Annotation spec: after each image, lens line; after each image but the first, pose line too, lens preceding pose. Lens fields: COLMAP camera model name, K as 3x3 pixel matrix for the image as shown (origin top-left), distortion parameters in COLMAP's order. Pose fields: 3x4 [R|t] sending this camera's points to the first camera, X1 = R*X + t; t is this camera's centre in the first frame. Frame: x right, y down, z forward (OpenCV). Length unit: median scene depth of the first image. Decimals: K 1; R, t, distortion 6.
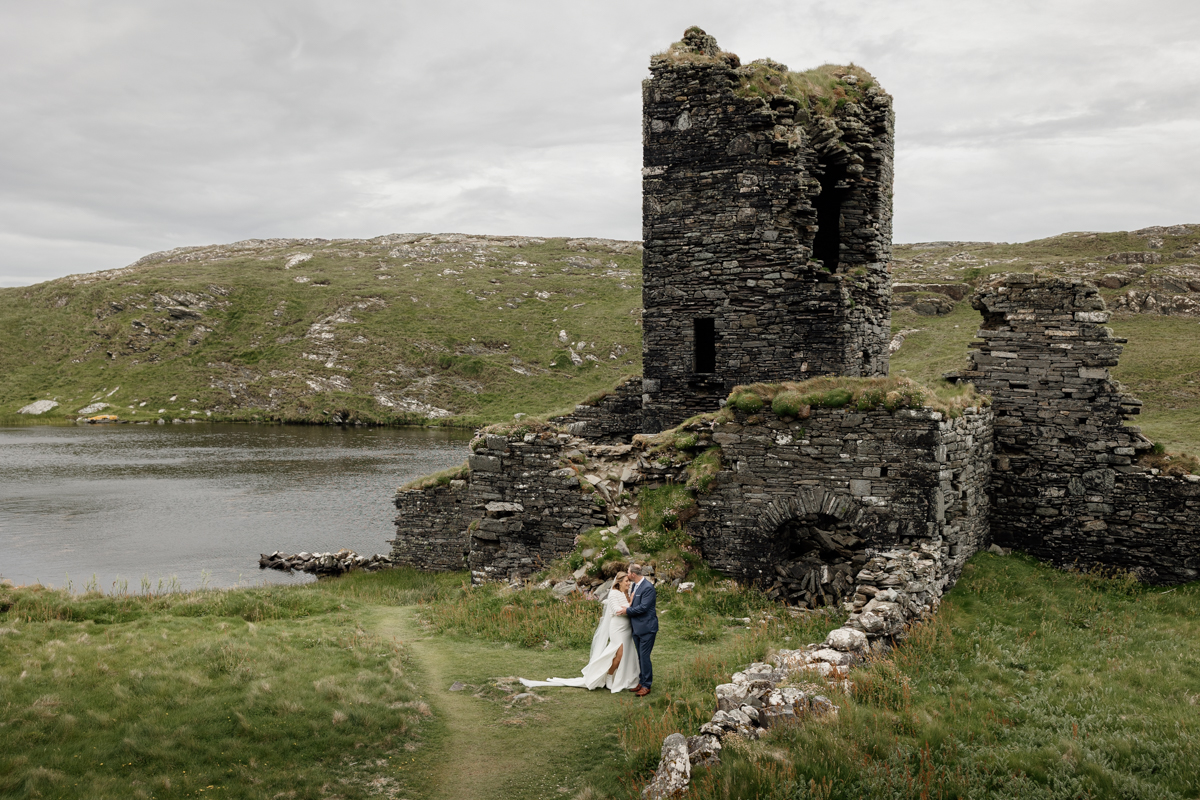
lens RADIAL K [[1172.2, 0, 600.0], [0, 1172.2, 400.0], [0, 0, 1]] dist [0.013426, 0.000433]
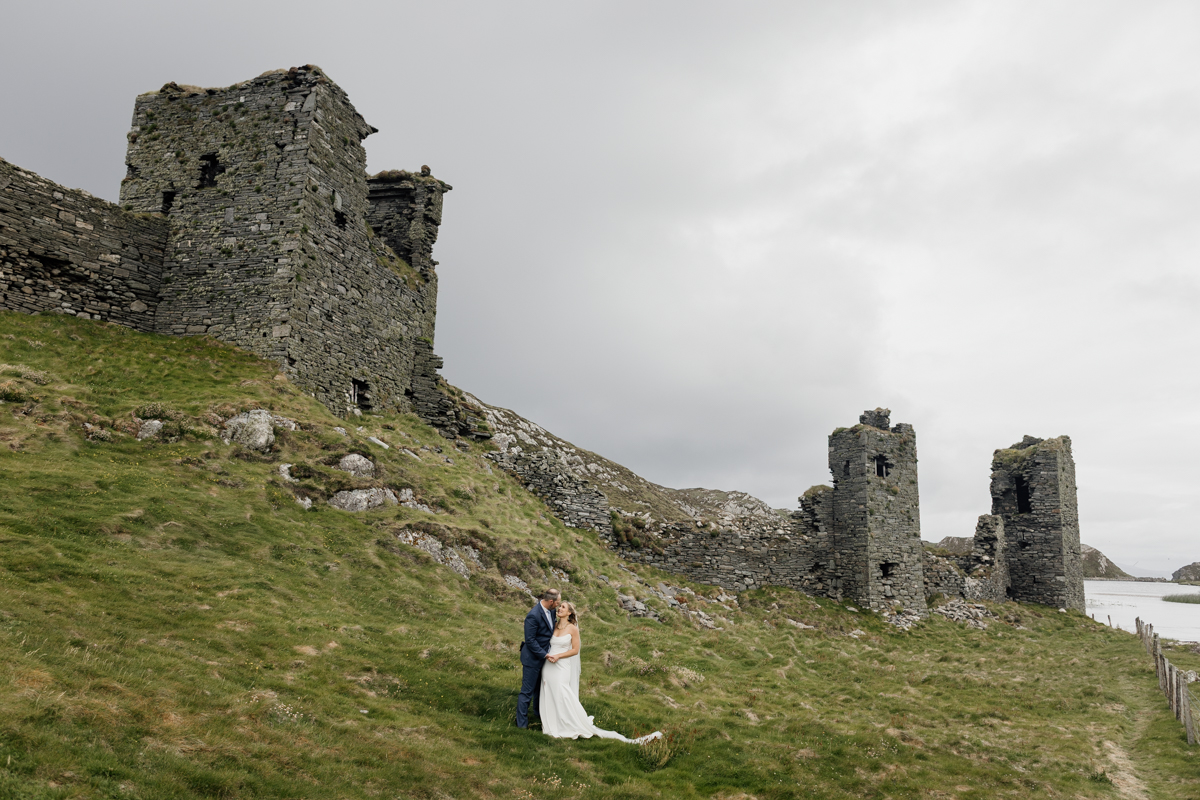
lens RADIAL K [[815.6, 0, 599.6], [0, 815.6, 402.0], [0, 0, 1]] dist [0.016046, -0.021526]
pose [[-0.219817, -0.184451, -0.957945, 2.526375], [-0.076273, 0.982206, -0.171620, 0.046802], [0.972555, 0.035341, -0.229974, 0.445844]]
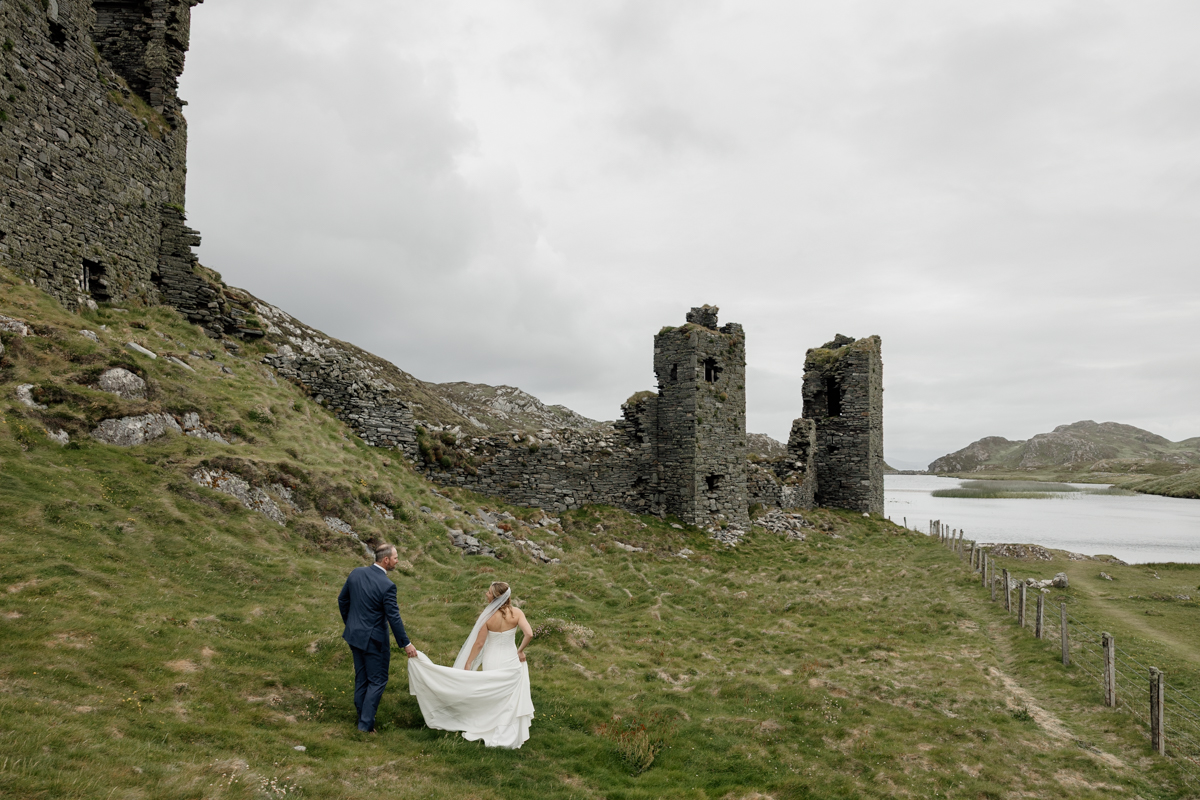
lens RADIAL K [[943.8, 0, 597.3], [0, 943.8, 398.8], [0, 0, 1]] dist [0.009803, 0.001386]
pose [[0.045885, -0.063644, -0.996917, 2.509753], [-0.055601, 0.996259, -0.066161, 0.026506], [0.997398, 0.058465, 0.042175, 0.352742]]
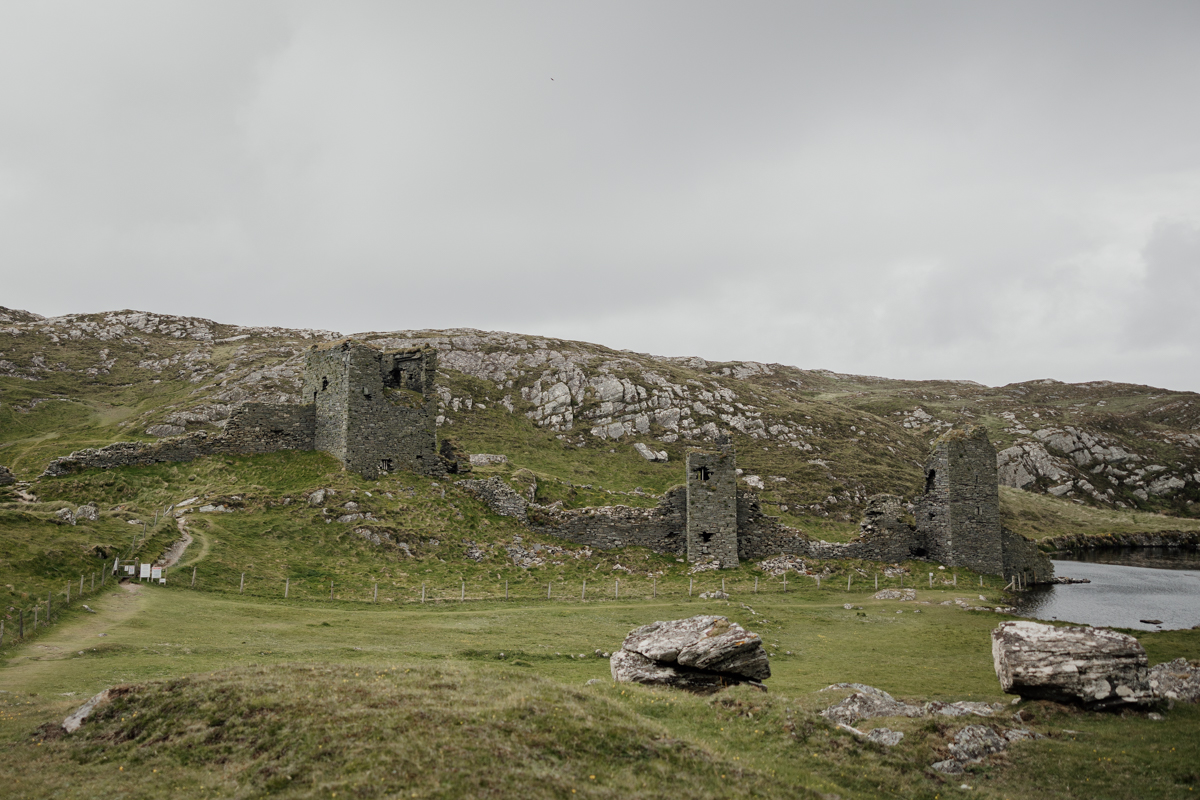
lens RADIAL K [[1110.1, 0, 492.3], [0, 1110.1, 340.0], [0, 0, 1]] dist [0.009671, 0.003774]
pose [[-0.732875, -0.082262, -0.675372, 3.735907], [-0.044240, 0.996325, -0.073349, -0.274419], [0.678924, -0.023877, -0.733820, 2.711451]]
